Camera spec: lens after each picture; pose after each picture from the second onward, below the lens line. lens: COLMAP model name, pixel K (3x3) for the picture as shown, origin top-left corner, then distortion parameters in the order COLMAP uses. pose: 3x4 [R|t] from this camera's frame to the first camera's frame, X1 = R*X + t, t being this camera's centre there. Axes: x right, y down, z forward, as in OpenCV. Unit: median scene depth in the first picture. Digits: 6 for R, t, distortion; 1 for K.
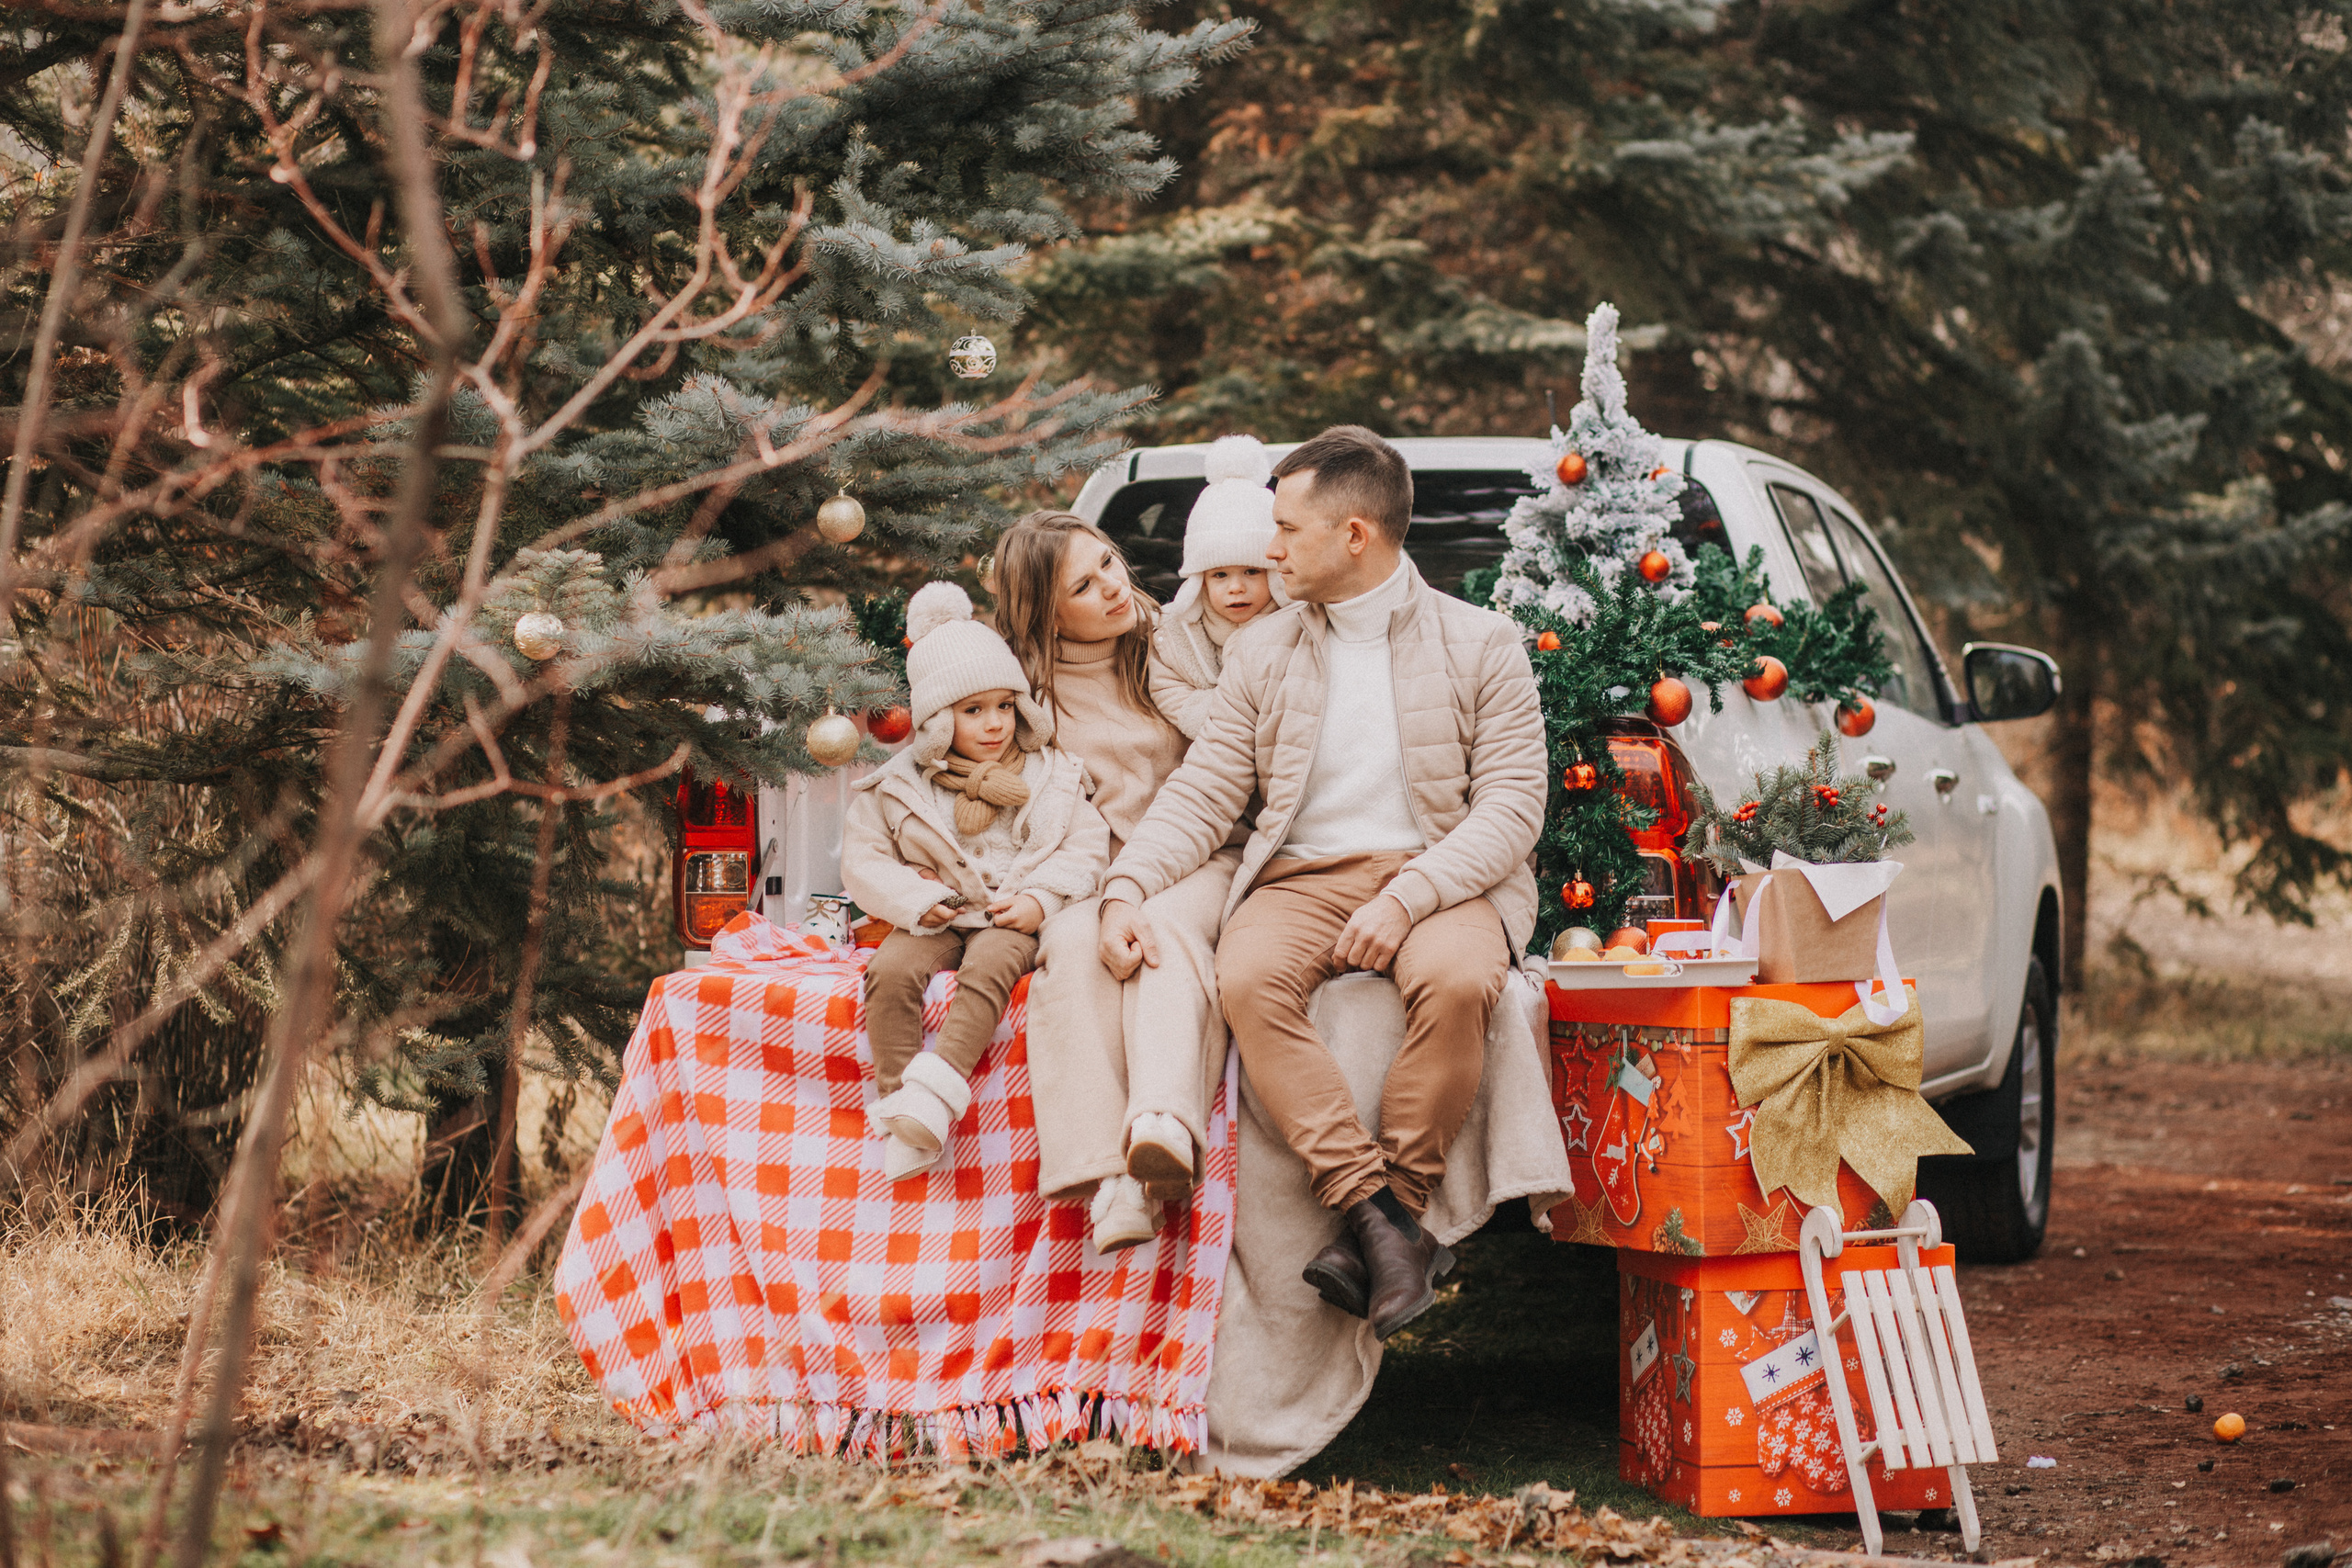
lens RADIAL K [[5665.1, 0, 1176.0], [0, 5665.1, 784.0], [0, 0, 1]] dist [-0.088501, -0.644852]
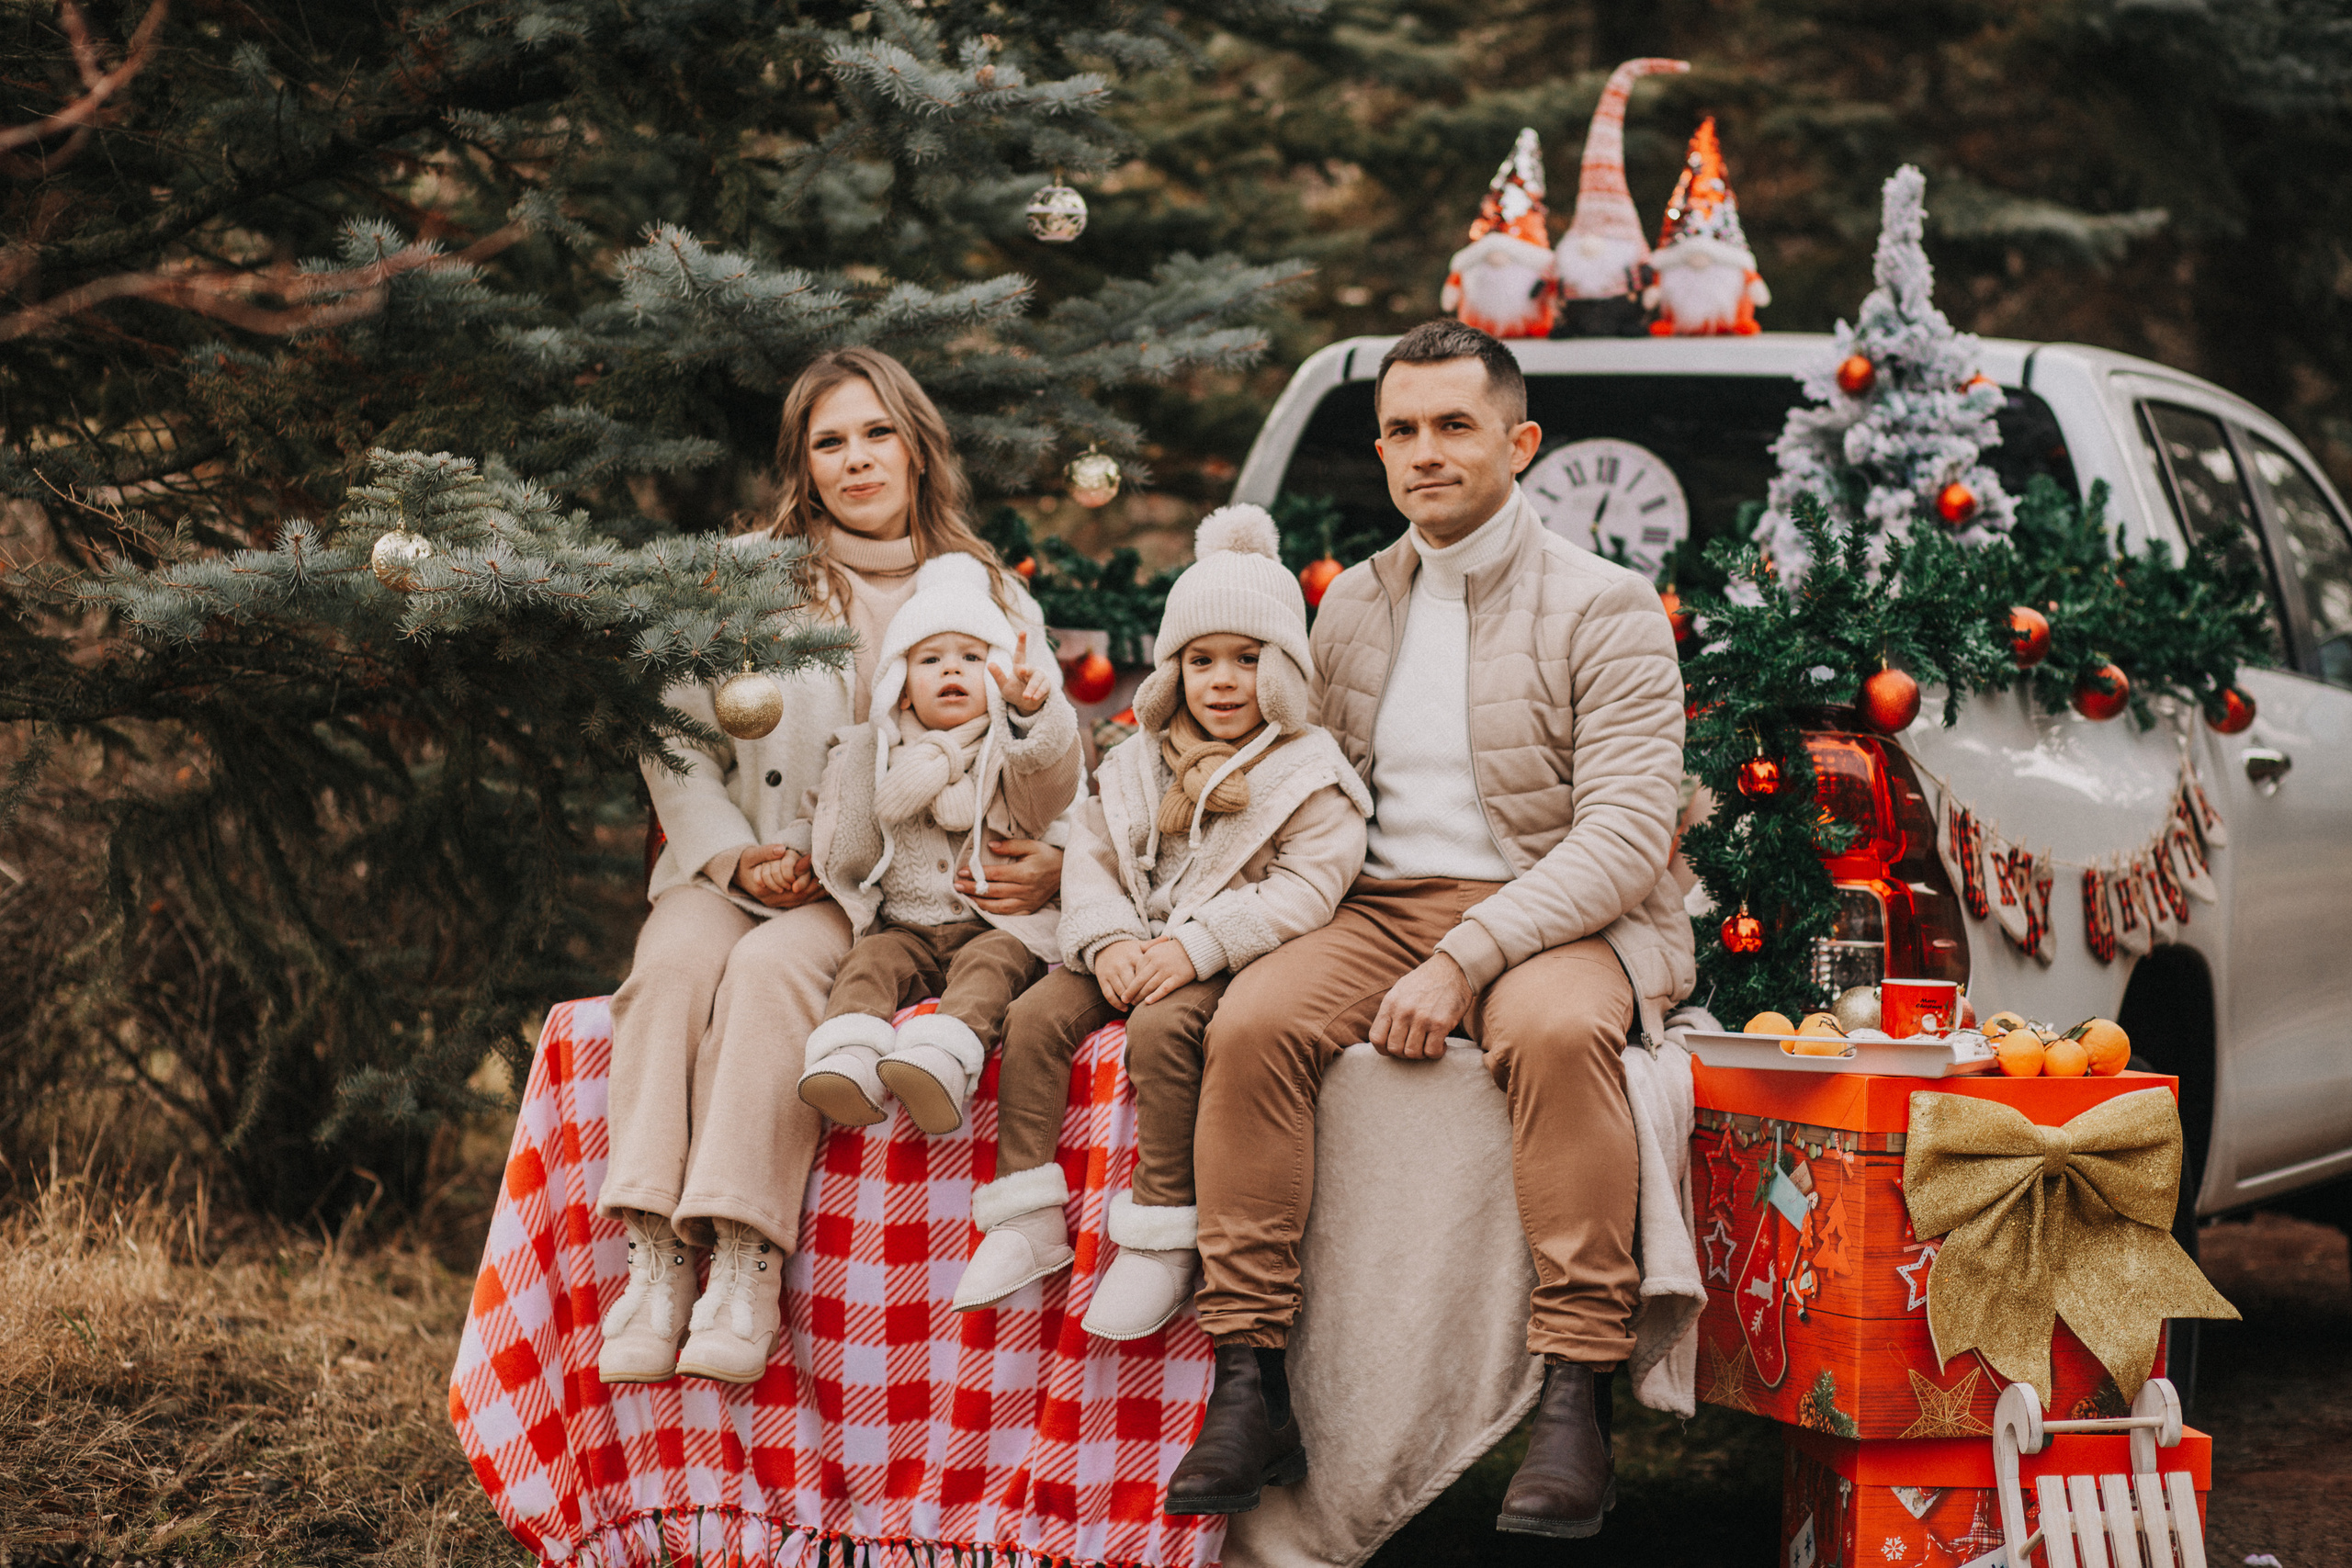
lens RADIAL K [[5844.3, 0, 1176.0], [0, 5844.3, 784.0], [0, 0, 1]] dist [-0.039896, -0.660148]
pose [[0.992697, 0.030551, -0.116698, 0.085335], [-0.028506, 0.999410, 0.019152, -0.013845], [0.117214, -0.015685, 0.992983, 0.214529]]
